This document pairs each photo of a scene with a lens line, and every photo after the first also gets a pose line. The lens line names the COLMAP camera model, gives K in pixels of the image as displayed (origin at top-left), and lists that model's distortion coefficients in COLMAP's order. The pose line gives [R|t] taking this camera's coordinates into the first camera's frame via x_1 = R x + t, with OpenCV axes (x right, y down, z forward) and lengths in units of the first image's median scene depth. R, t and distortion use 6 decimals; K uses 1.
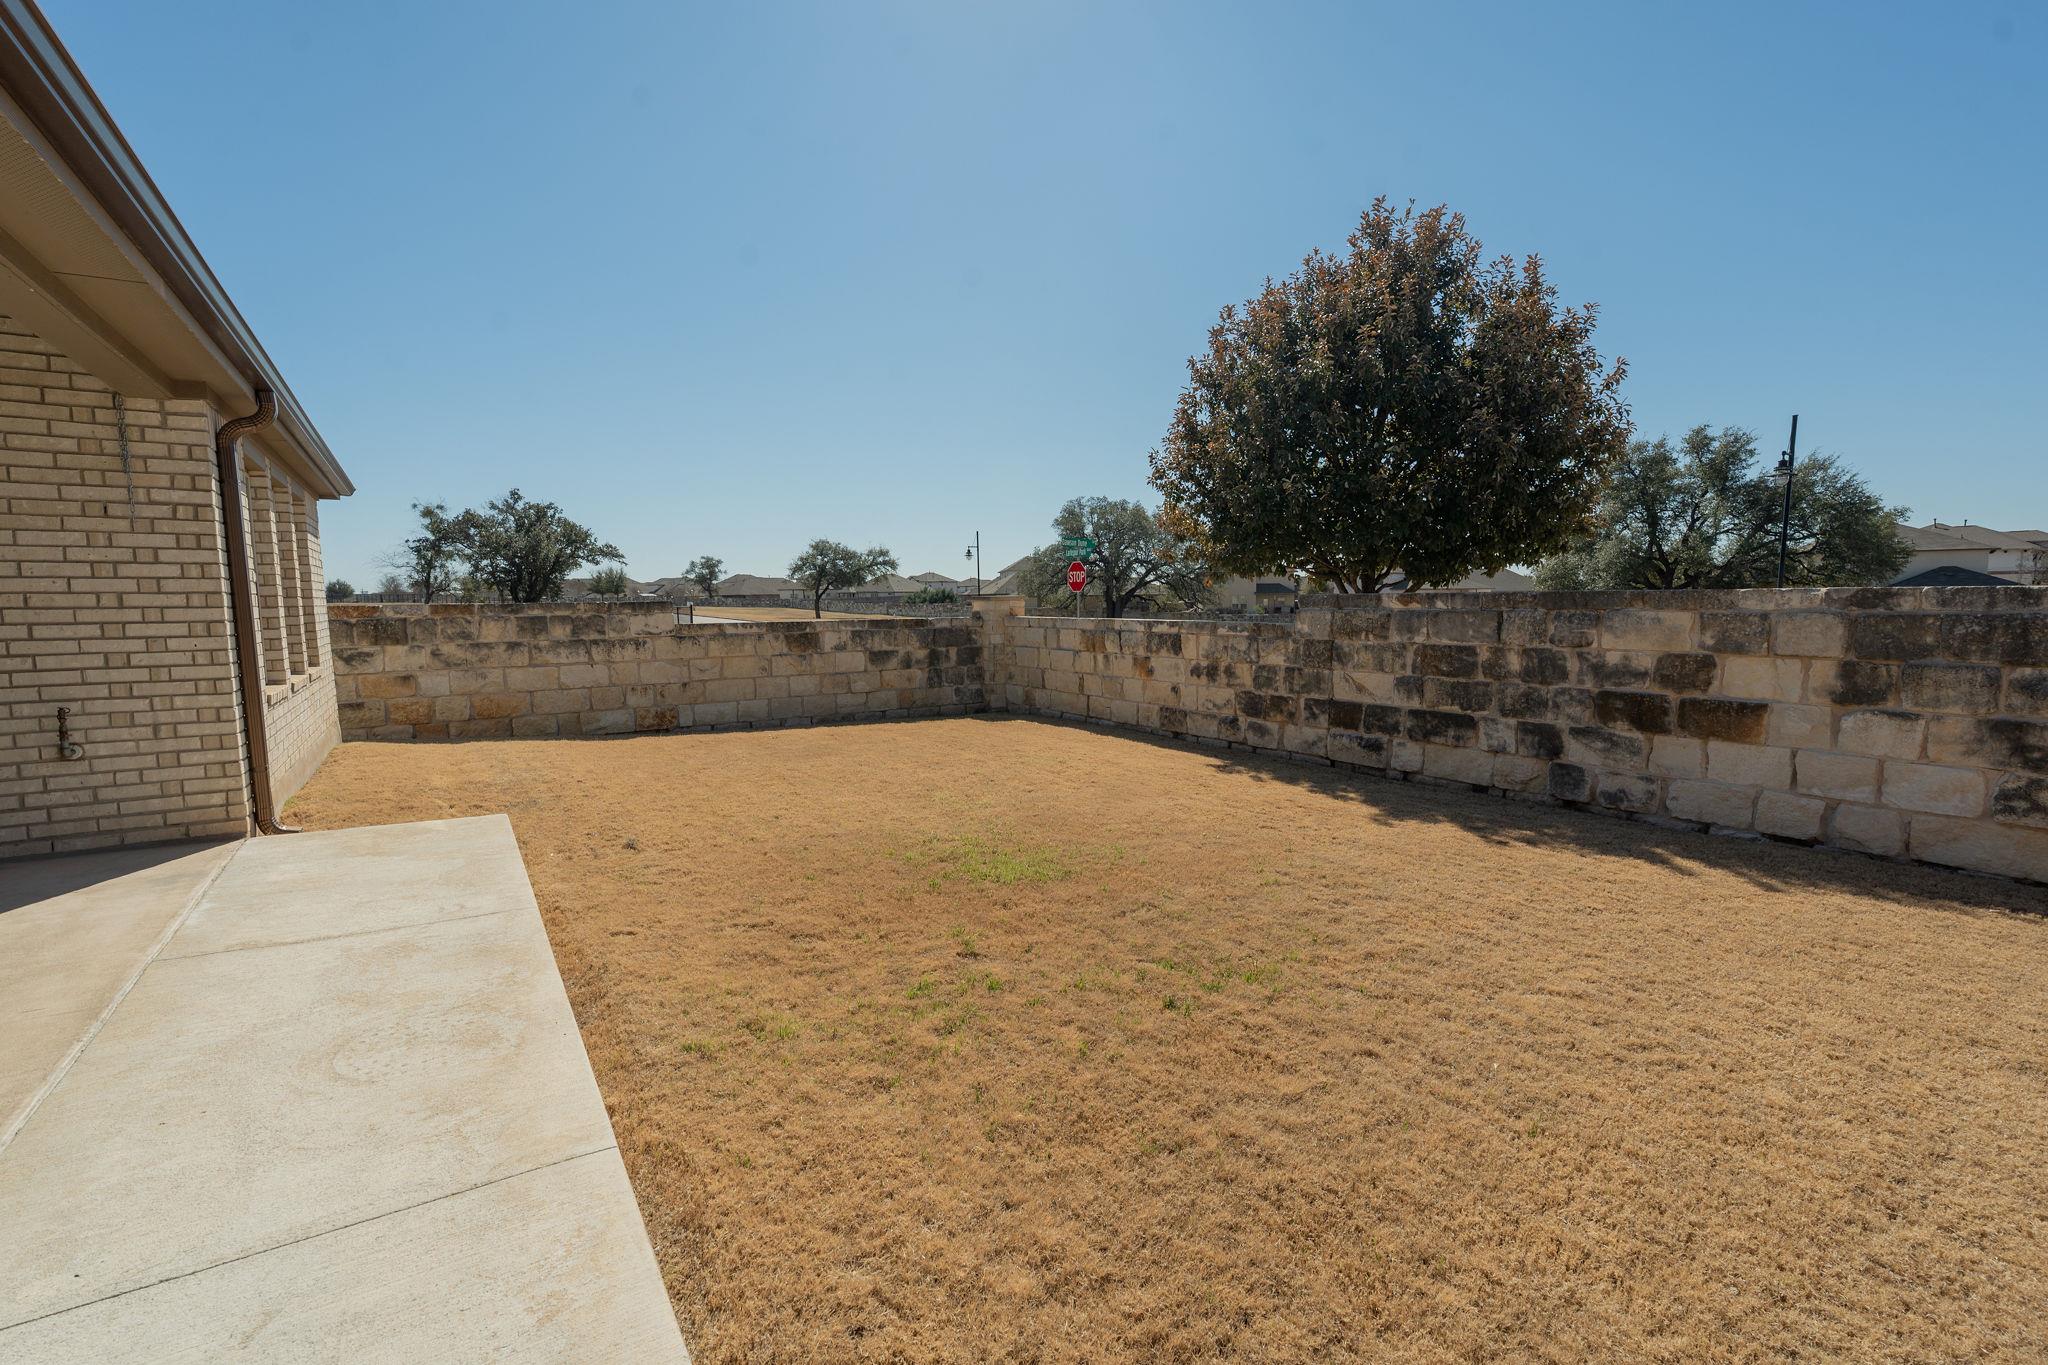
lens RADIAL K [[897.9, 0, 1019.1], [0, 897.9, 687.4], [0, 0, 1]] dist [-0.001538, -0.000302]
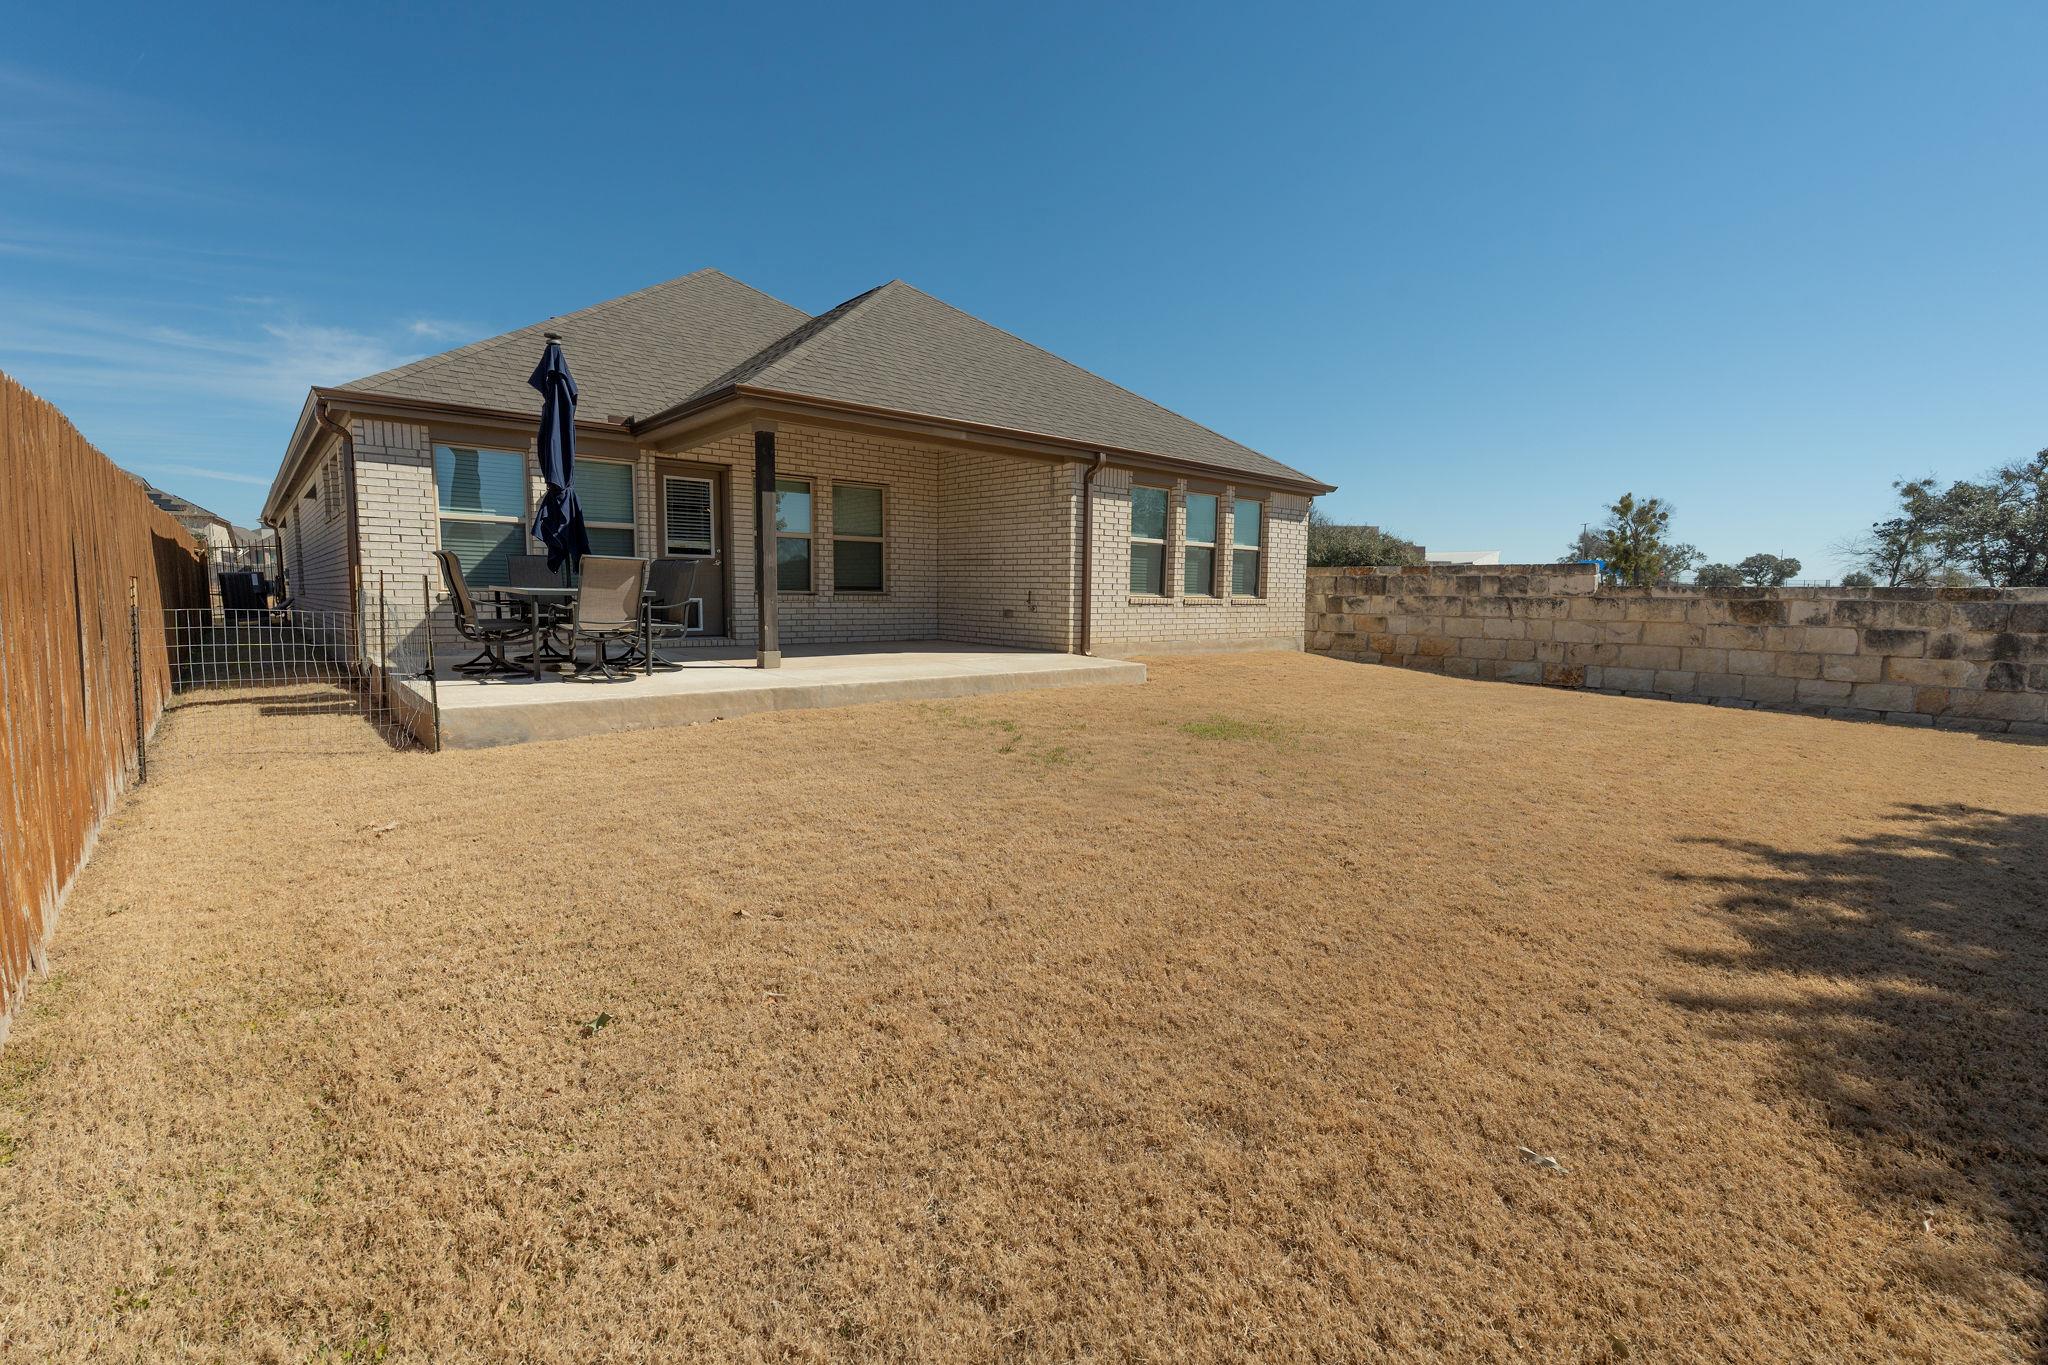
lens RADIAL K [[897.9, 0, 1019.9], [0, 897.9, 678.9], [0, 0, 1]] dist [-0.001538, -0.000302]
pose [[0.143911, 0.109495, -0.983514, 0.527875], [-0.112768, 0.989200, 0.093628, 0.012227], [0.983144, 0.097435, 0.154705, 0.206400]]
